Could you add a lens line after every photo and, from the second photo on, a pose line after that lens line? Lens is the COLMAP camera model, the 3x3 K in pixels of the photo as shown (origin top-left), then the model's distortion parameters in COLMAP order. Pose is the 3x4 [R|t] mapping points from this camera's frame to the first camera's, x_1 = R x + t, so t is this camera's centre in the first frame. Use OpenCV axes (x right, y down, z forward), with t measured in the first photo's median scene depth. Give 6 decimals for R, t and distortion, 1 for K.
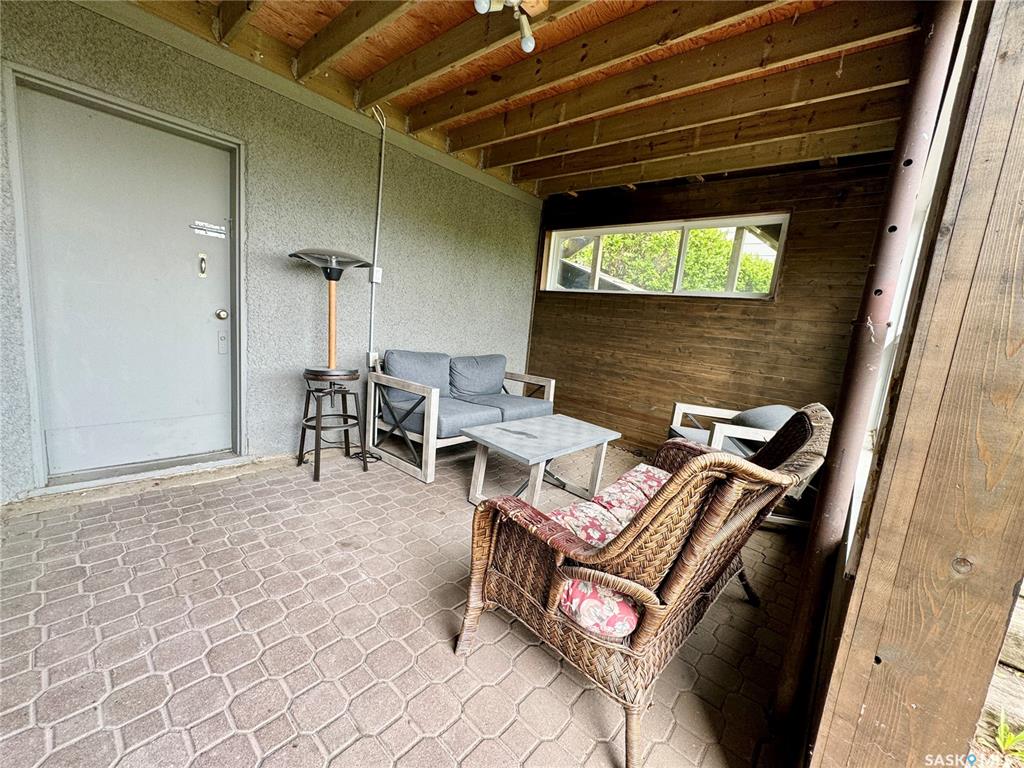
lens RADIAL K [[408.8, 0, 512.1], [0, 408.8, 380.6], [0, 0, 1]] dist [-0.001205, -0.000160]
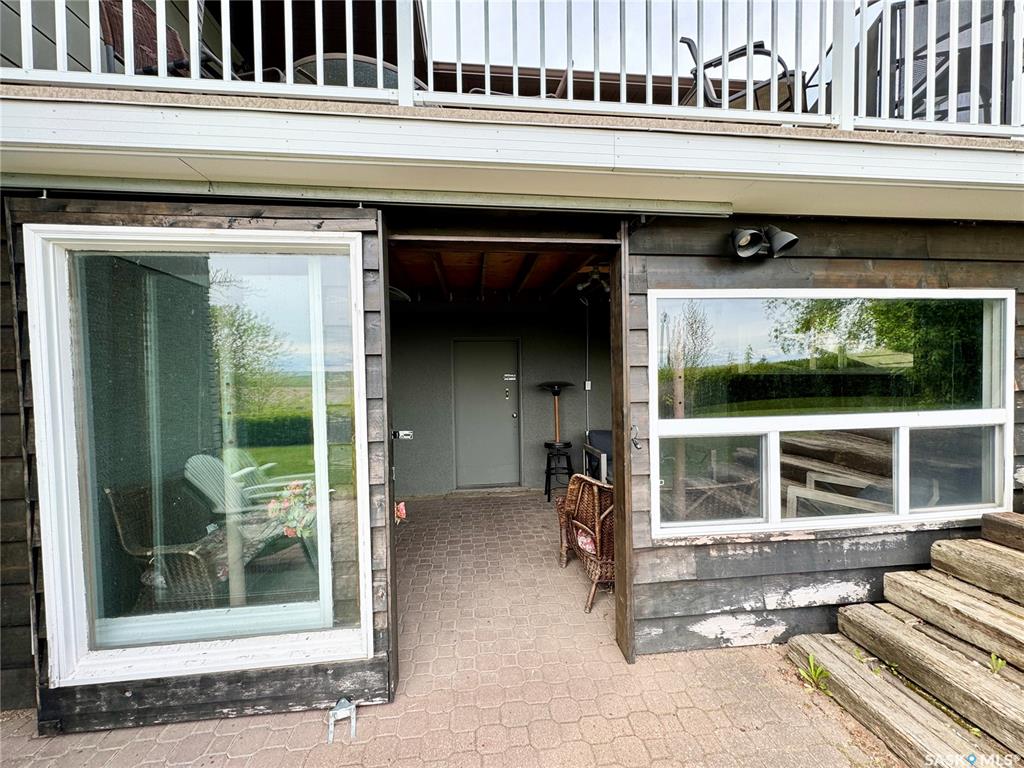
lens RADIAL K [[408.8, 0, 512.0], [0, 408.8, 386.8], [0, 0, 1]] dist [-0.001205, -0.000160]
pose [[0.732364, -0.089086, -0.675061, 0.720989], [-0.015129, 0.989031, -0.146933, -0.001654], [0.680746, 0.117821, 0.722982, -0.548726]]
